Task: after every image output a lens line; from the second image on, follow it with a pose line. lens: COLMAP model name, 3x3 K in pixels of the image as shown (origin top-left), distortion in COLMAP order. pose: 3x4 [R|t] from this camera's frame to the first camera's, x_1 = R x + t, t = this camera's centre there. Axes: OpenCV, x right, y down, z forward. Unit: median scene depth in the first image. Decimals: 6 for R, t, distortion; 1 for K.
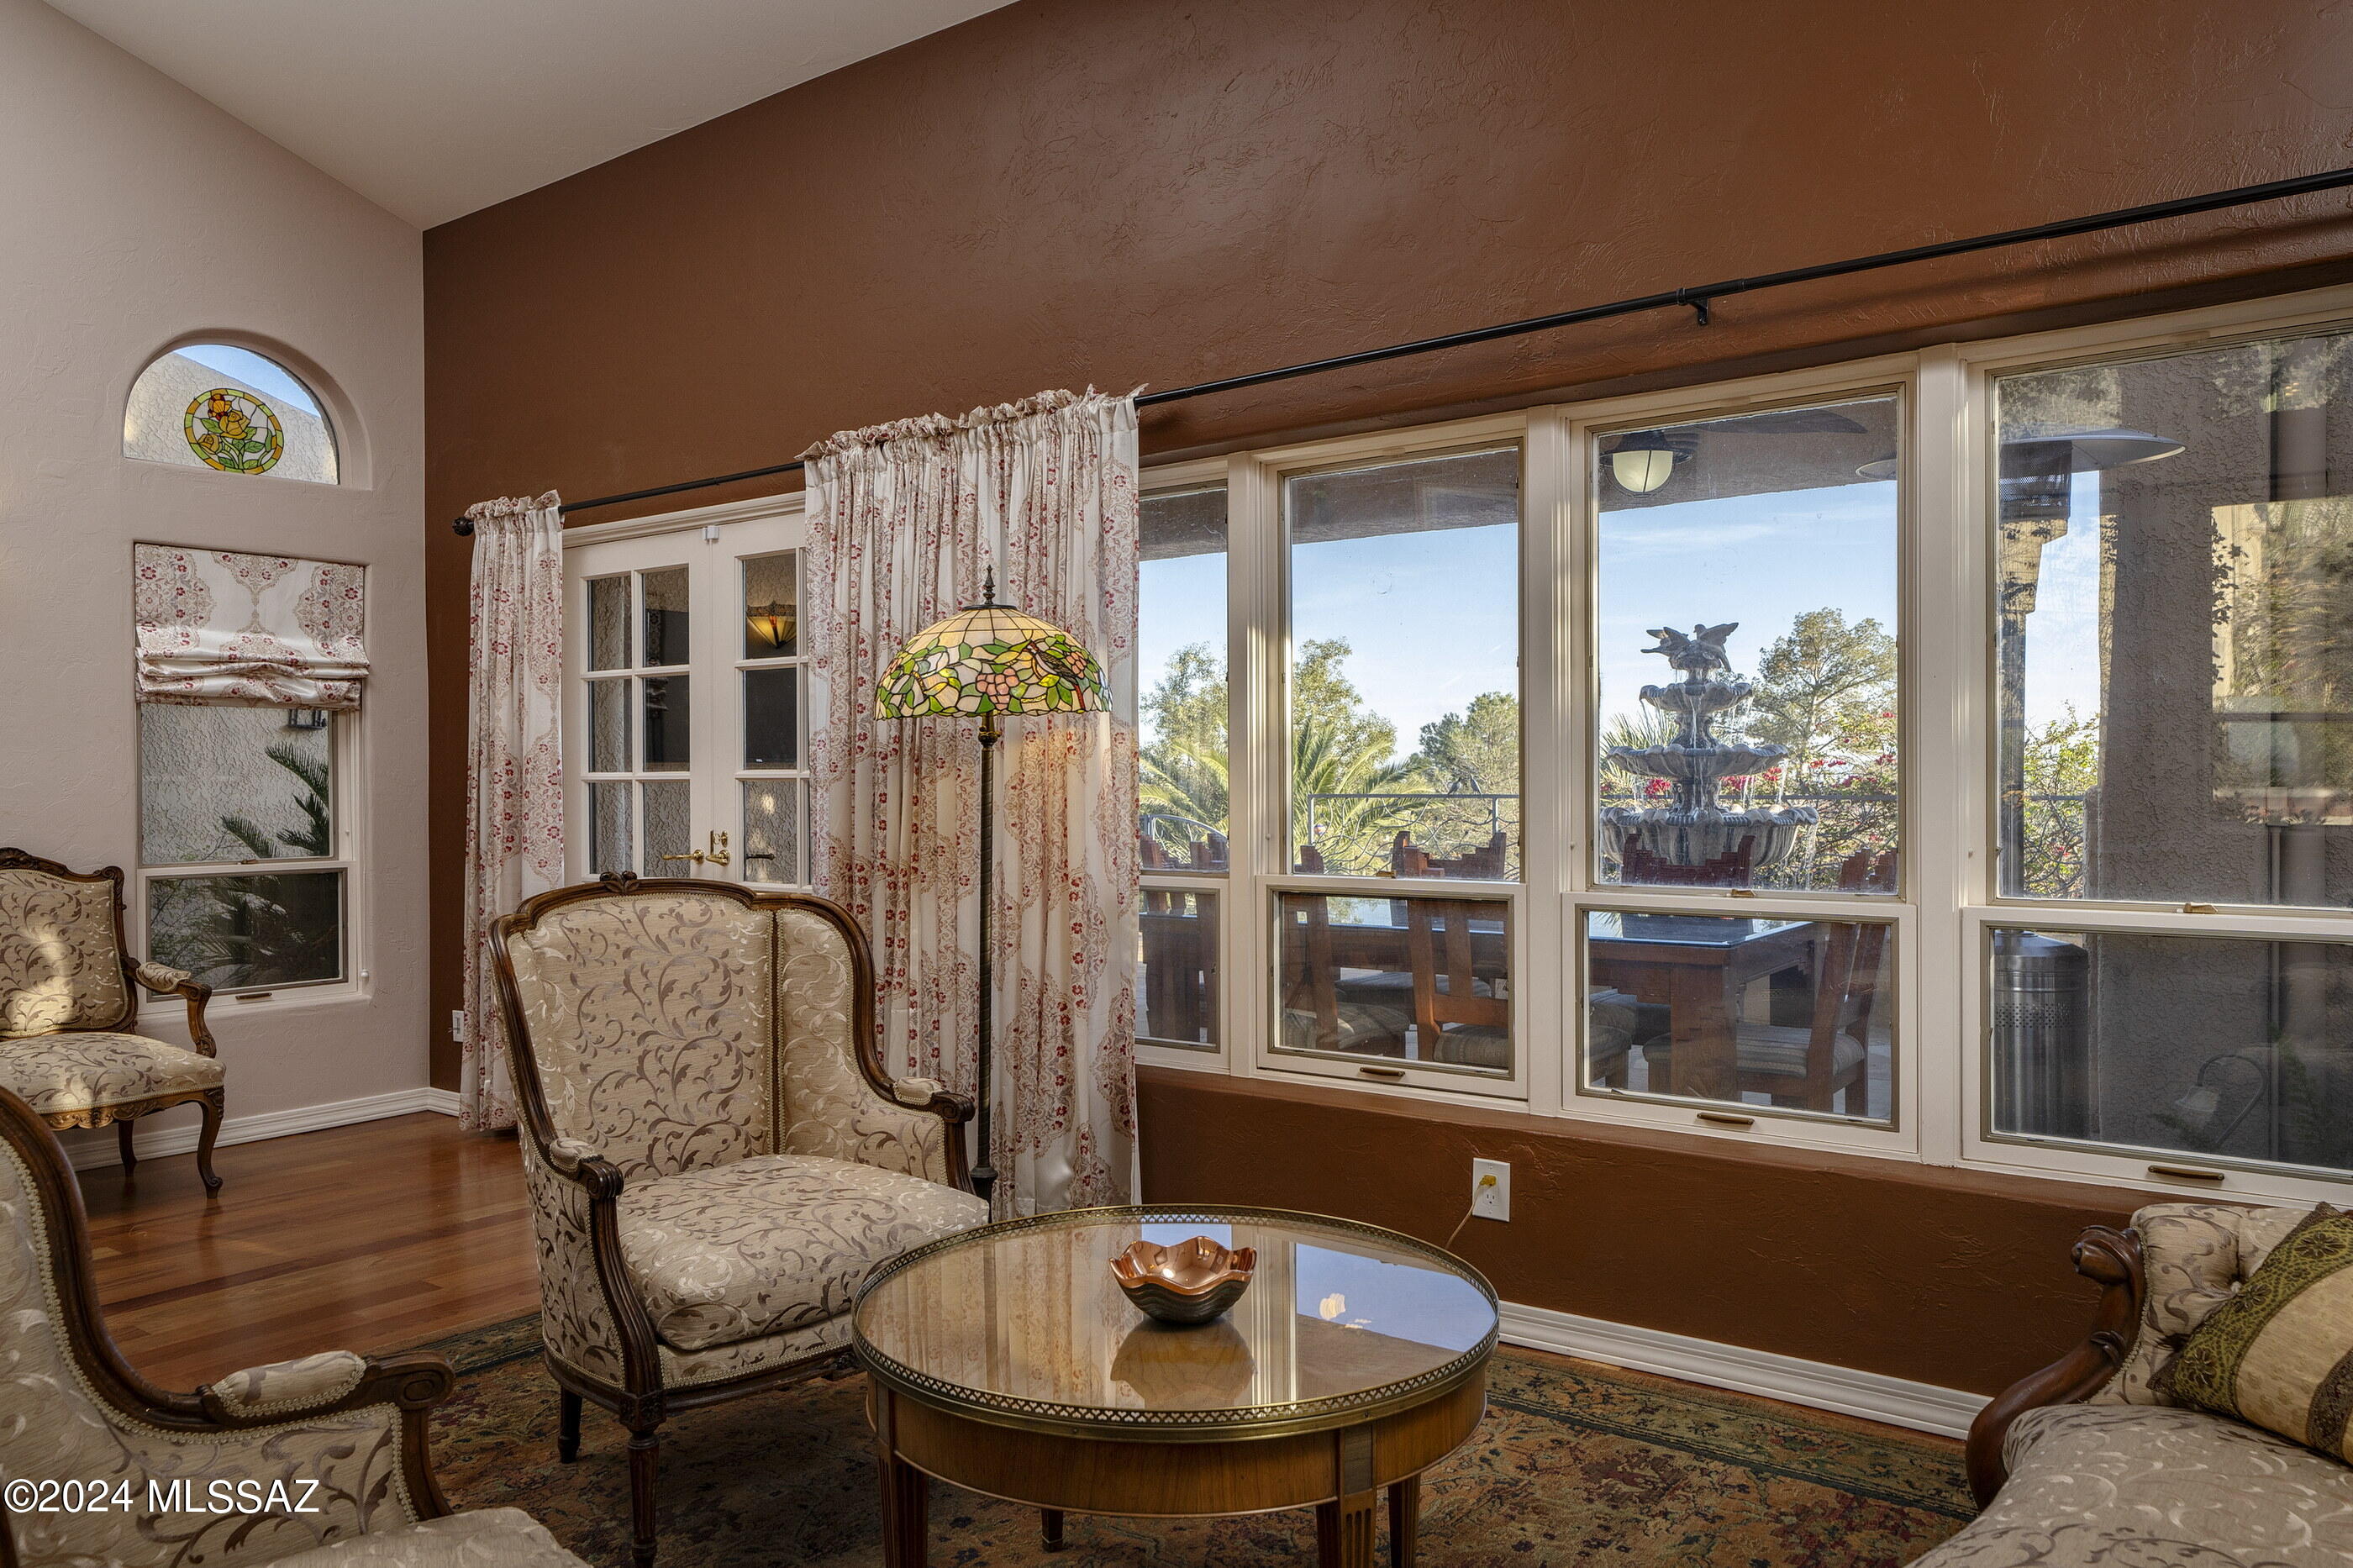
lens RADIAL K [[1525.2, 0, 1176.5], [0, 1525.2, 784.0], [0, 0, 1]] dist [0.001231, 0.001674]
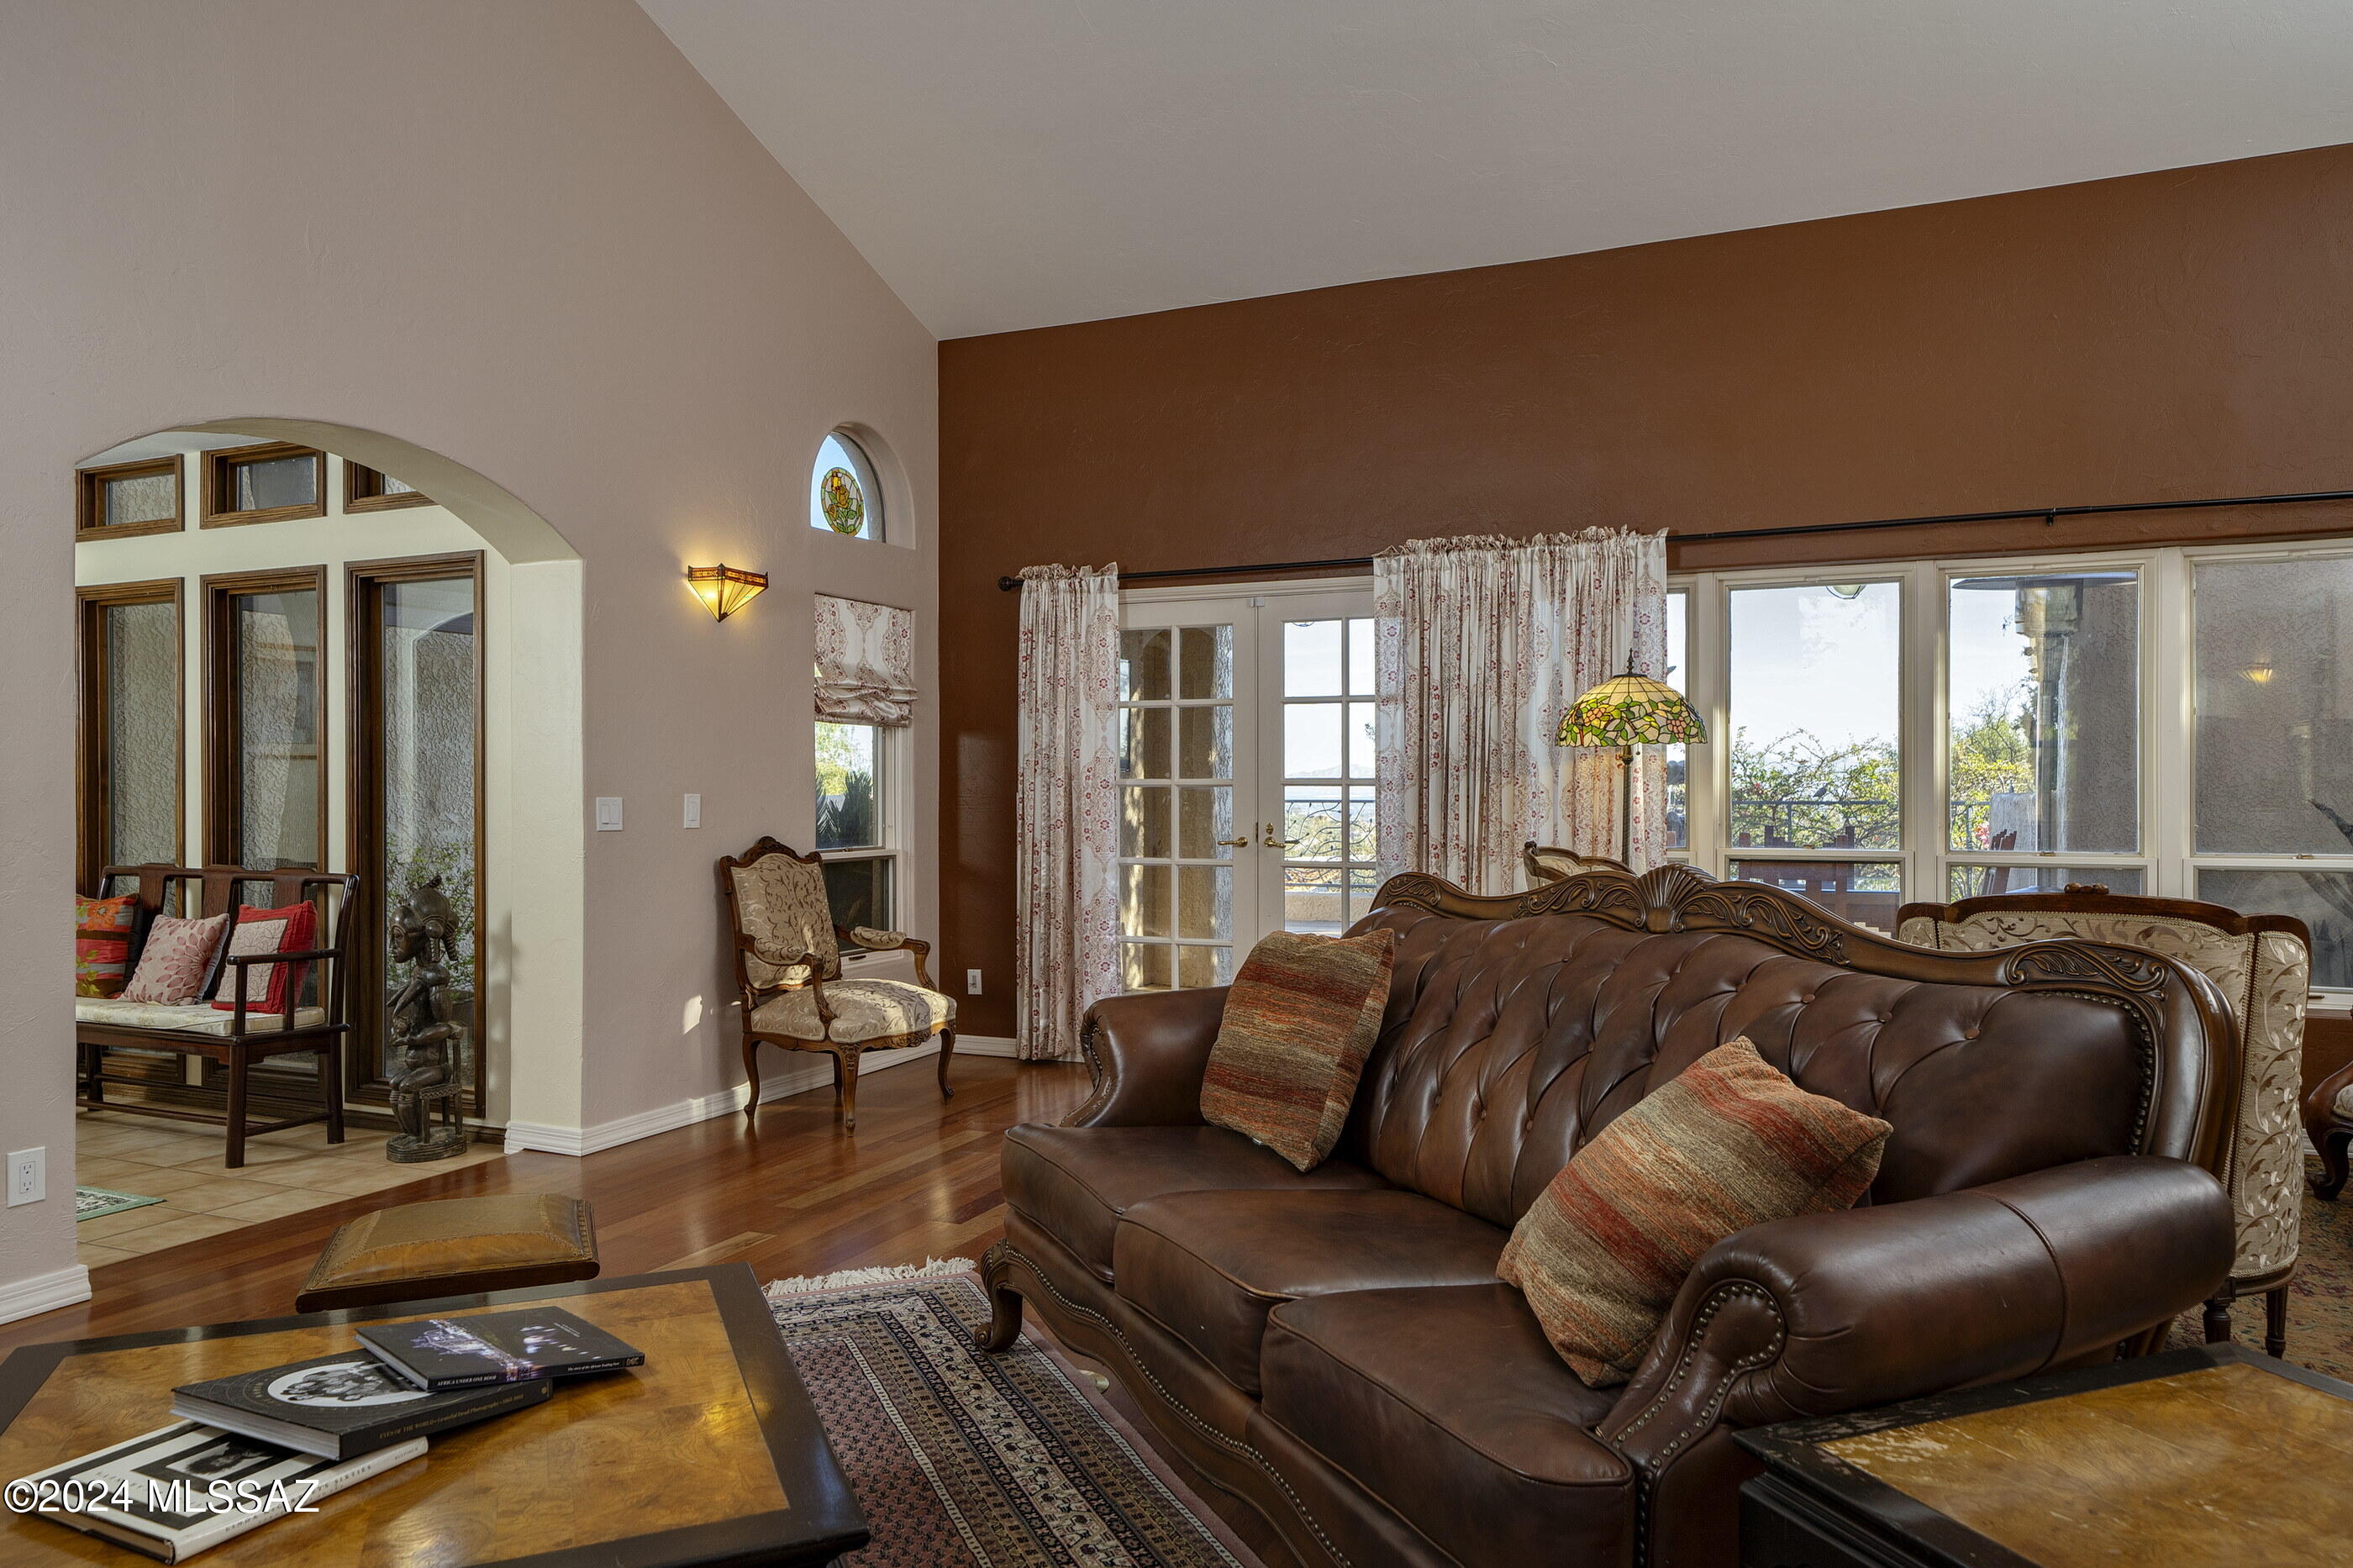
lens RADIAL K [[1525.2, 0, 1176.5], [0, 1525.2, 784.0], [0, 0, 1]] dist [0.001231, 0.001674]
pose [[0.963192, 0.004610, 0.268776, -0.822354], [-0.003358, 0.999981, -0.005117, 0.004032], [-0.268795, 0.004026, 0.963189, -0.311007]]
